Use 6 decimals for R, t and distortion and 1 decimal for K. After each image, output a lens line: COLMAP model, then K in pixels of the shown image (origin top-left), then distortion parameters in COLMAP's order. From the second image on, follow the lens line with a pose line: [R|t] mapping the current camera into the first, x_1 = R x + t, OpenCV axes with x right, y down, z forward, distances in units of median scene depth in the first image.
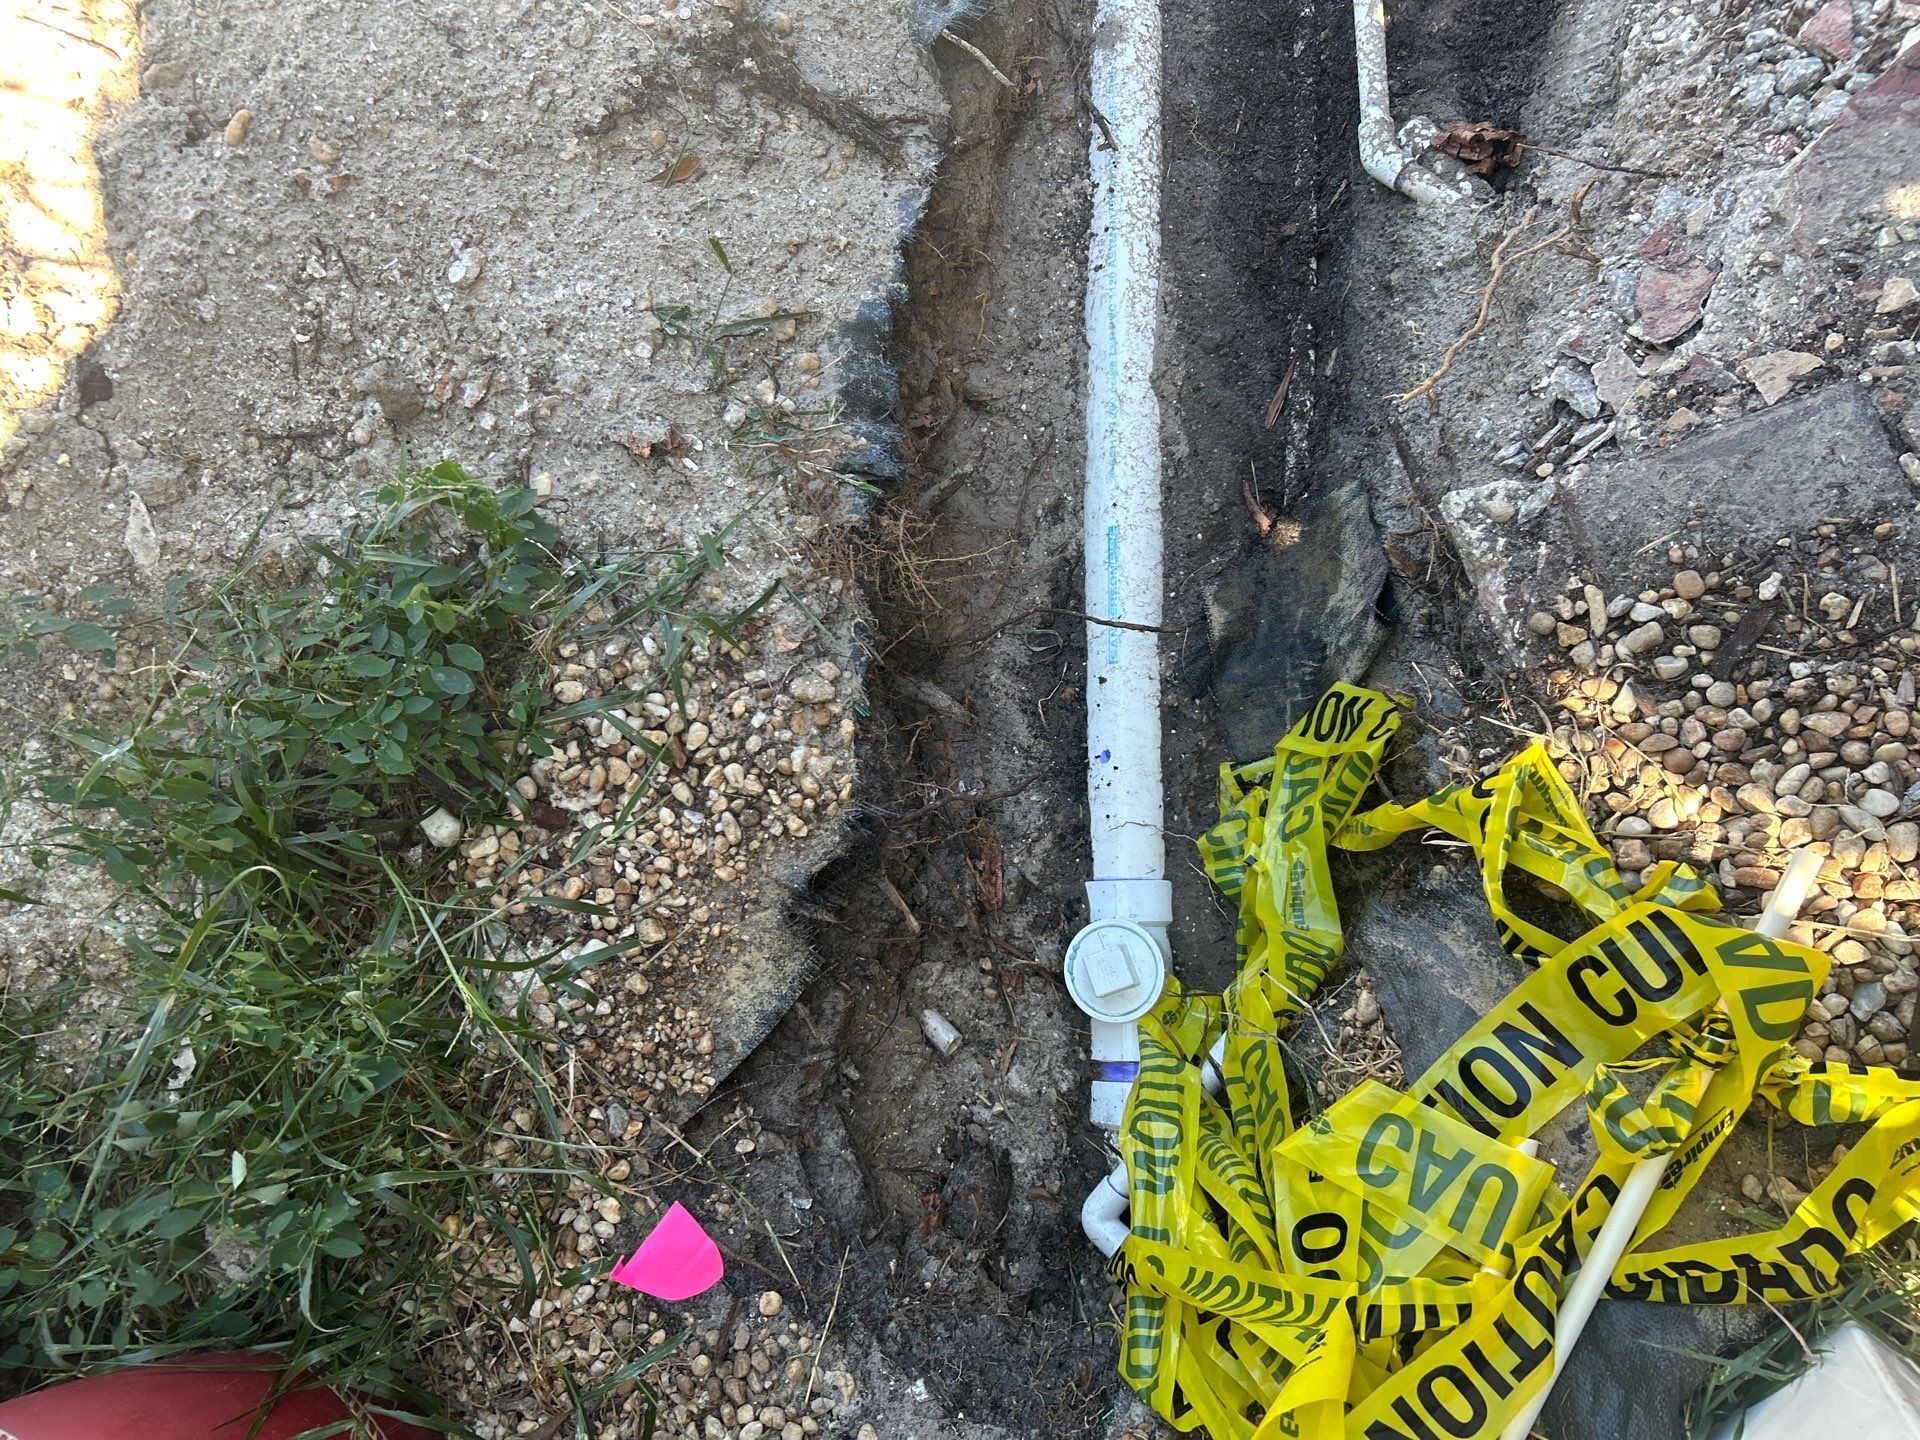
lens RADIAL K [[1356.2, 0, 967.4], [0, 1356.2, 715.4], [0, 0, 1]] dist [0.055339, -0.094962]
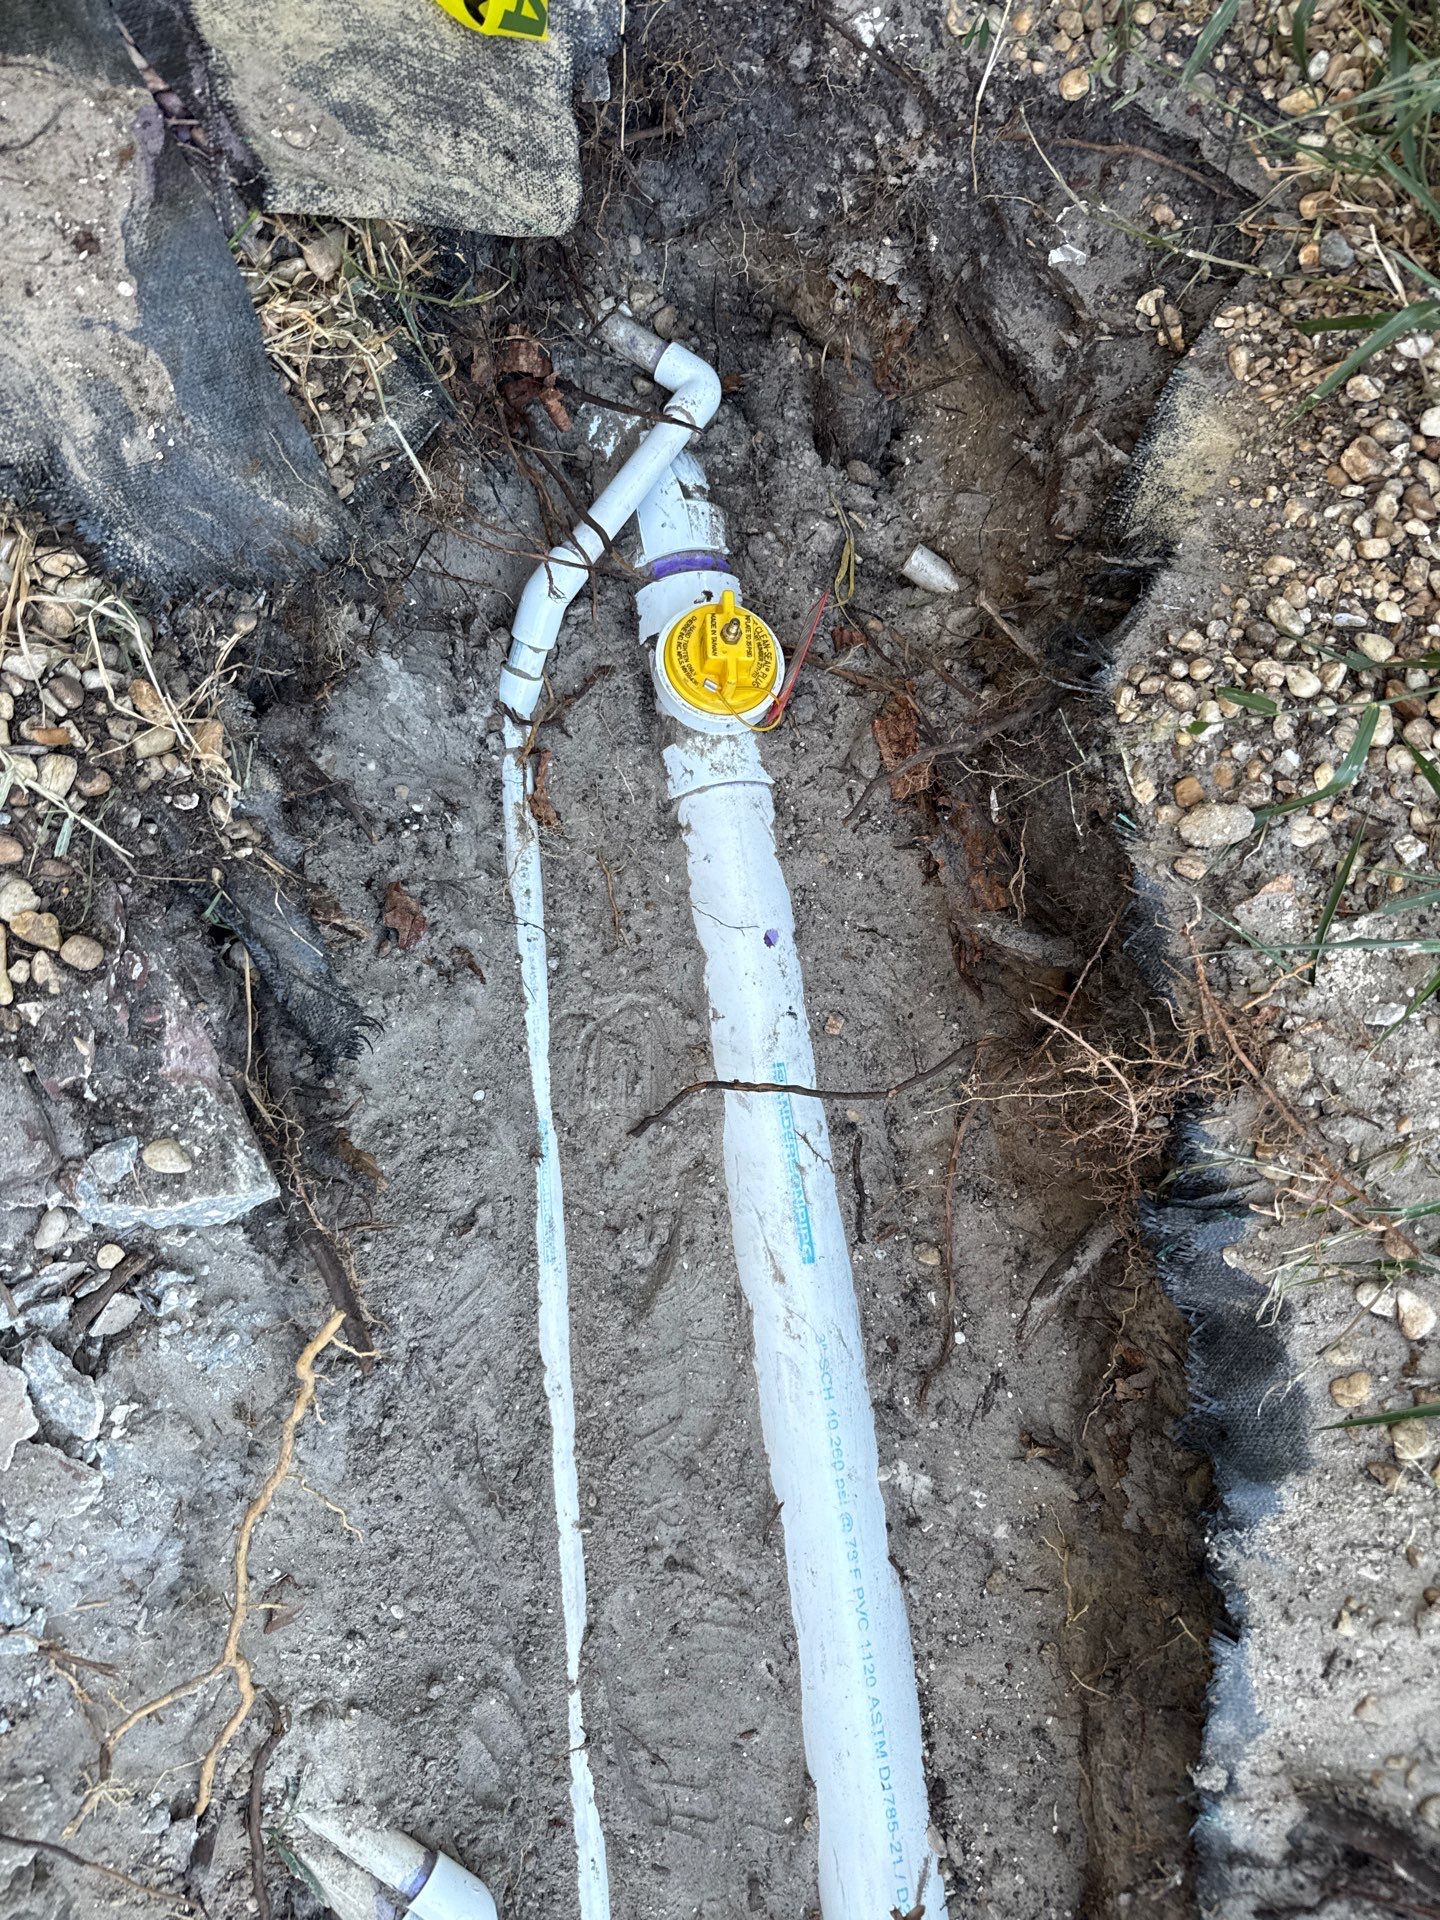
lens RADIAL K [[1356.2, 0, 720.0], [0, 1356.2, 960.0], [0, 0, 1]] dist [0.055339, -0.094962]
pose [[-0.973524, 0.178834, 0.142369, 0.030861], [-0.124149, -0.936627, 0.327592, -0.259251], [0.191932, 0.301243, 0.934031, 0.371667]]
